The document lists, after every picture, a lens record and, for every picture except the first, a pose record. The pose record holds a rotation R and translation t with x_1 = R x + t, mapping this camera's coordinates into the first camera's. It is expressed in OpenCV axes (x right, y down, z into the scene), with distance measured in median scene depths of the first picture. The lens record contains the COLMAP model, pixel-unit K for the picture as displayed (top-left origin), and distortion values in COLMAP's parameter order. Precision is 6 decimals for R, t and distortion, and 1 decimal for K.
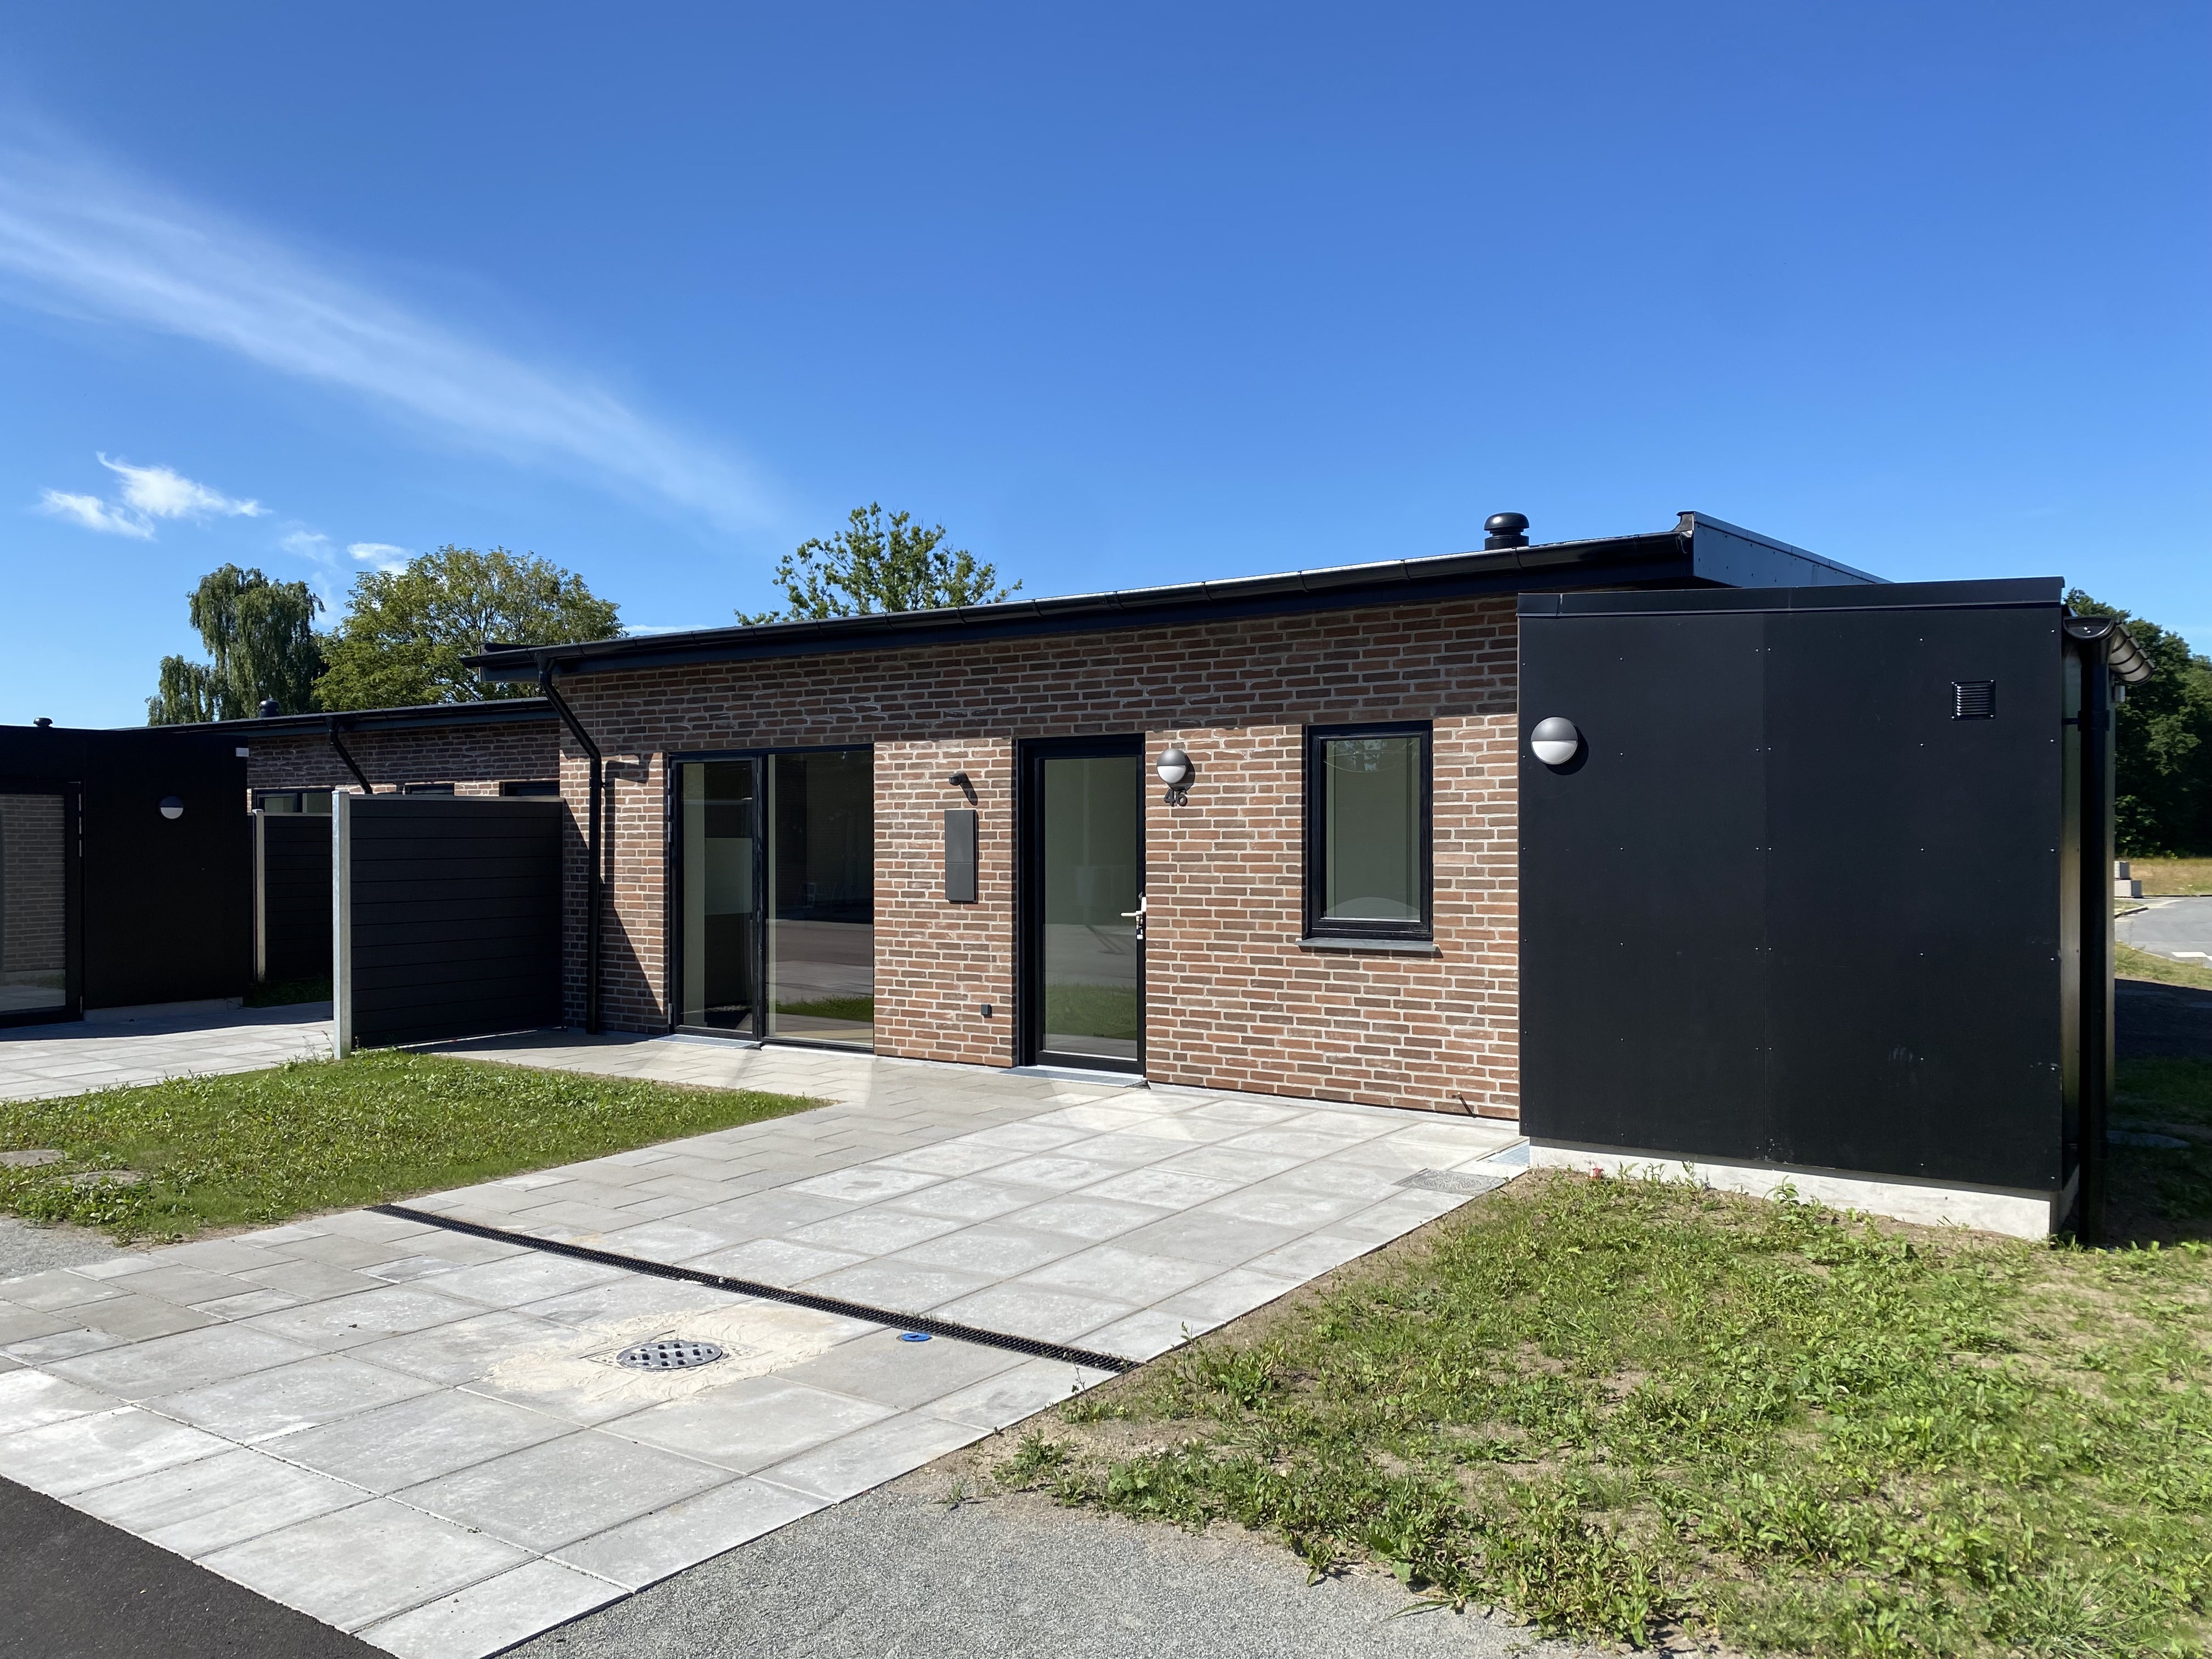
lens RADIAL K [[1793.9, 0, 1106.0], [0, 1793.9, 829.5], [0, 0, 1]] dist [0.049253, -0.086055]
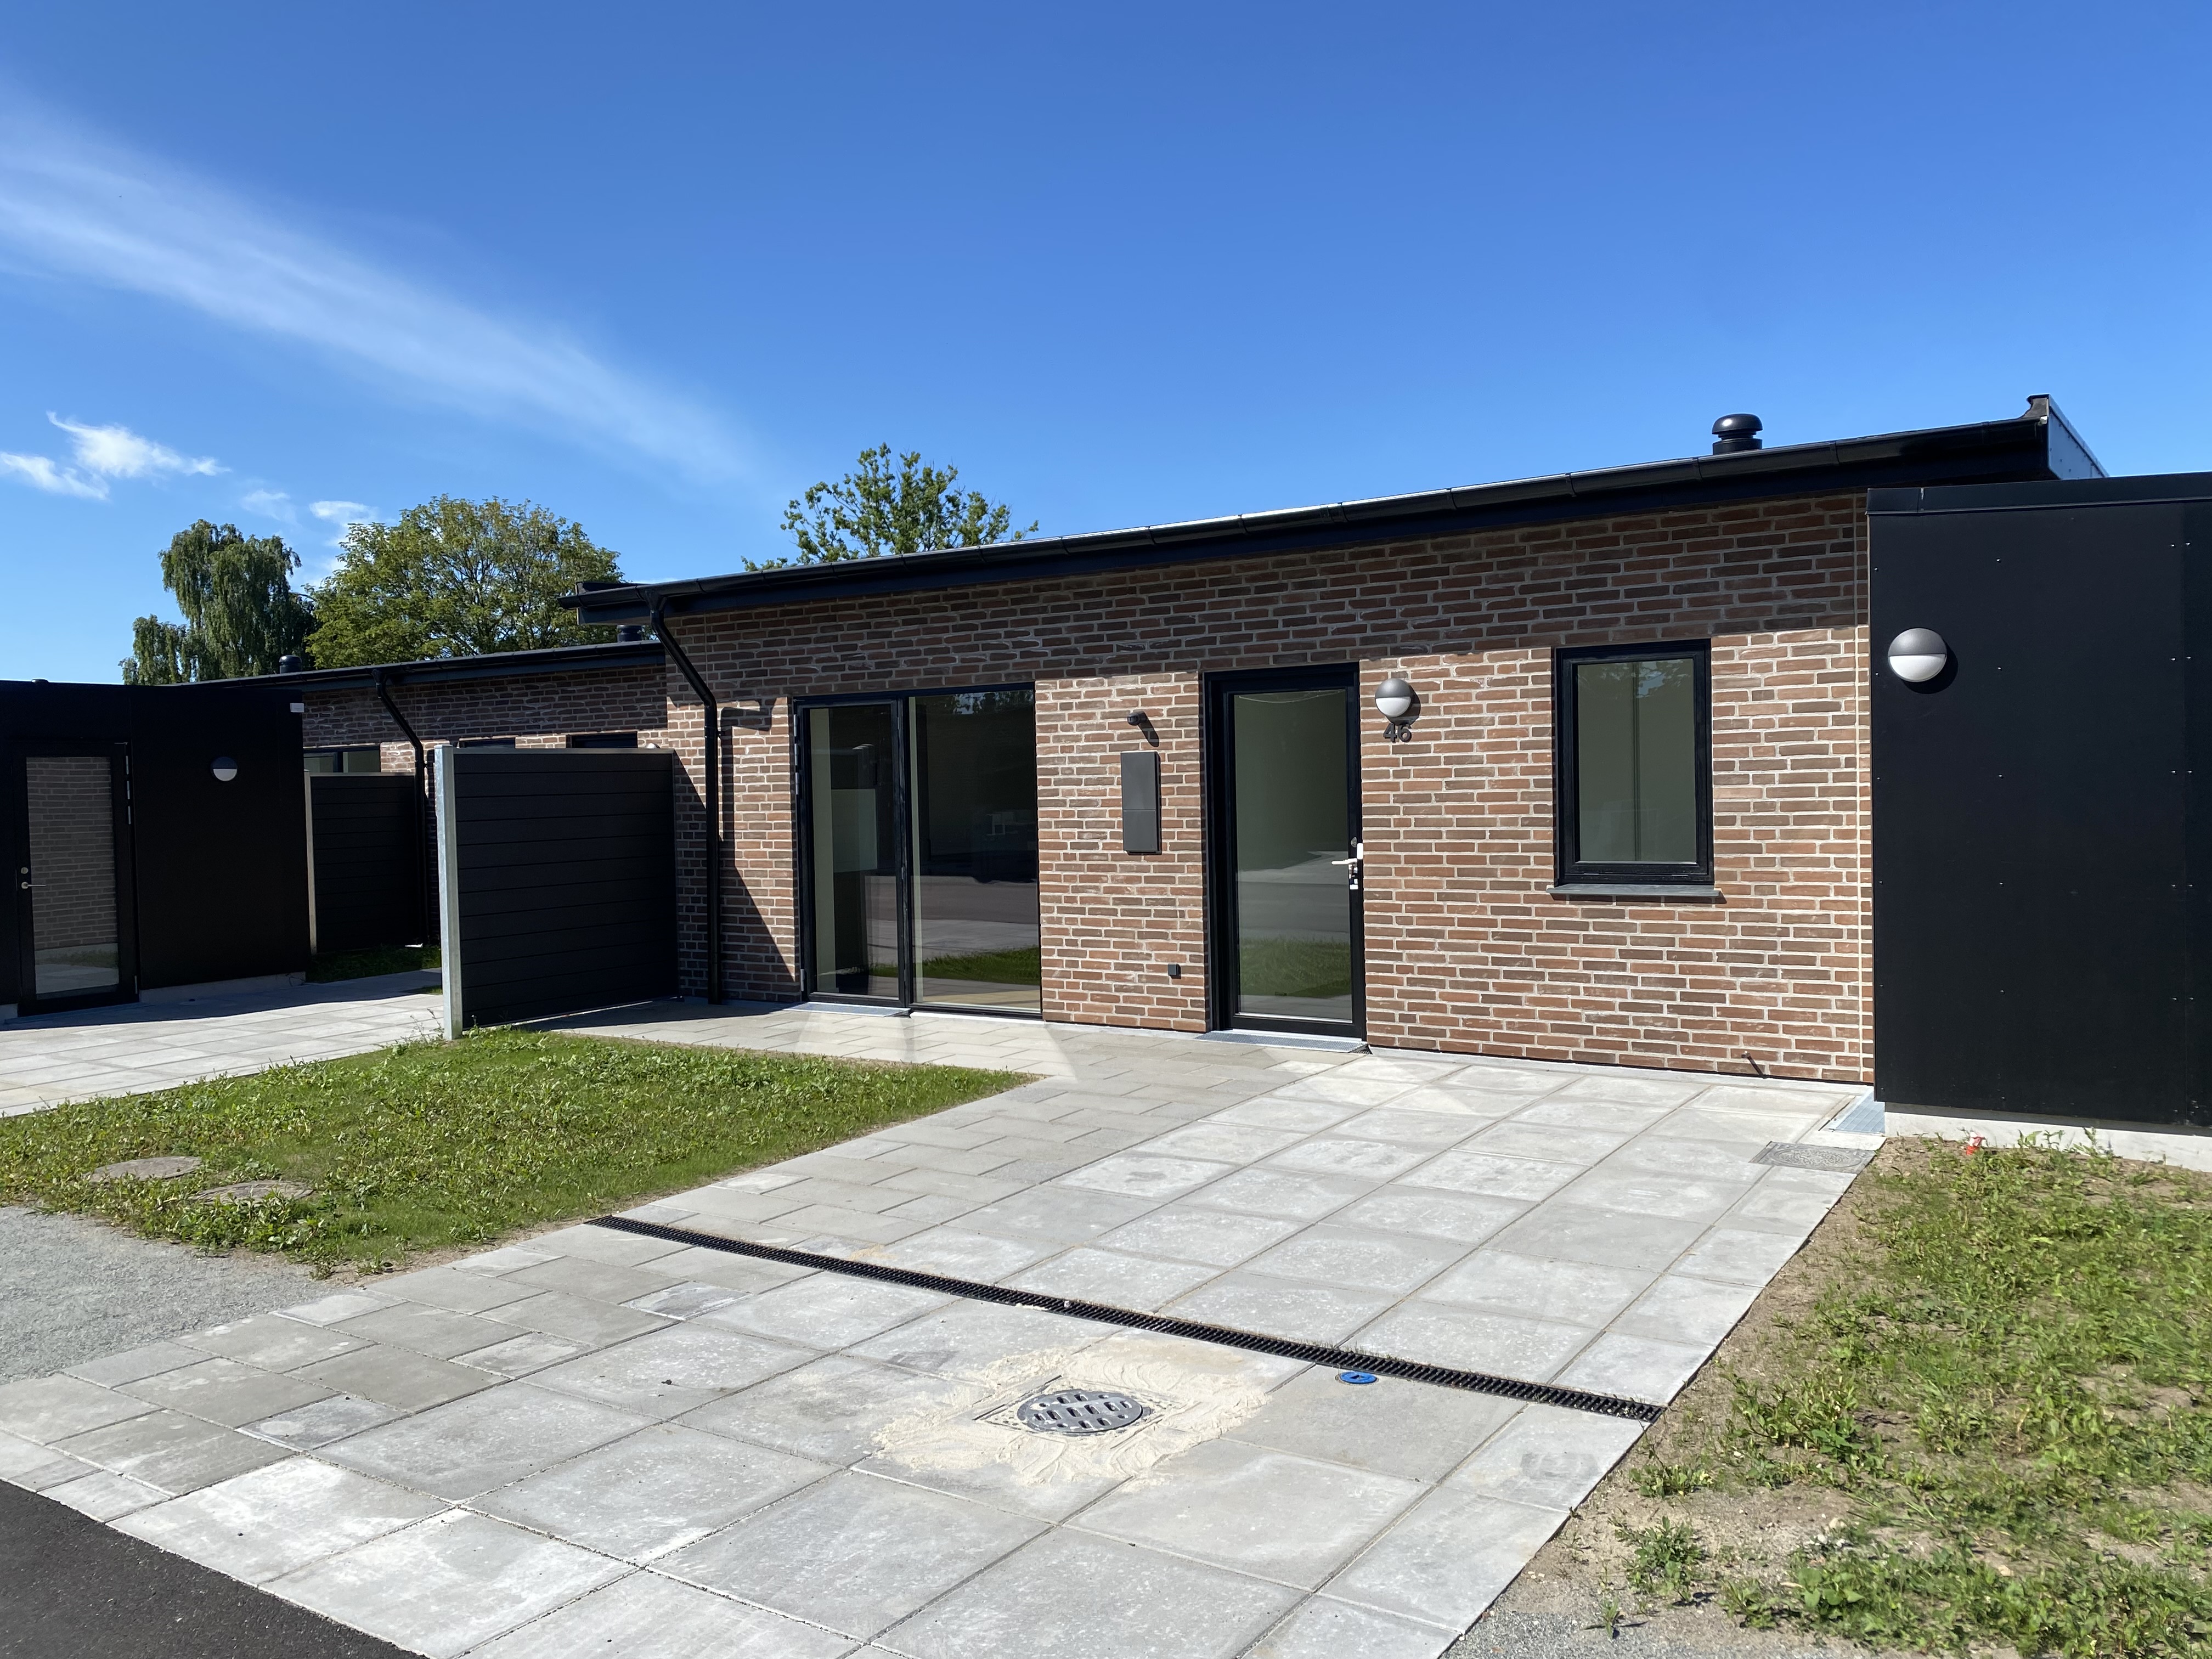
lens RADIAL K [[1652.3, 0, 944.7], [0, 1652.3, 825.1], [0, 0, 1]] dist [0.085490, -0.203888]
pose [[0.999362, -0.021343, 0.028652, -0.206396], [0.020599, 0.999449, 0.026028, 0.002268], [-0.029192, -0.025421, 0.999251, 0.162180]]
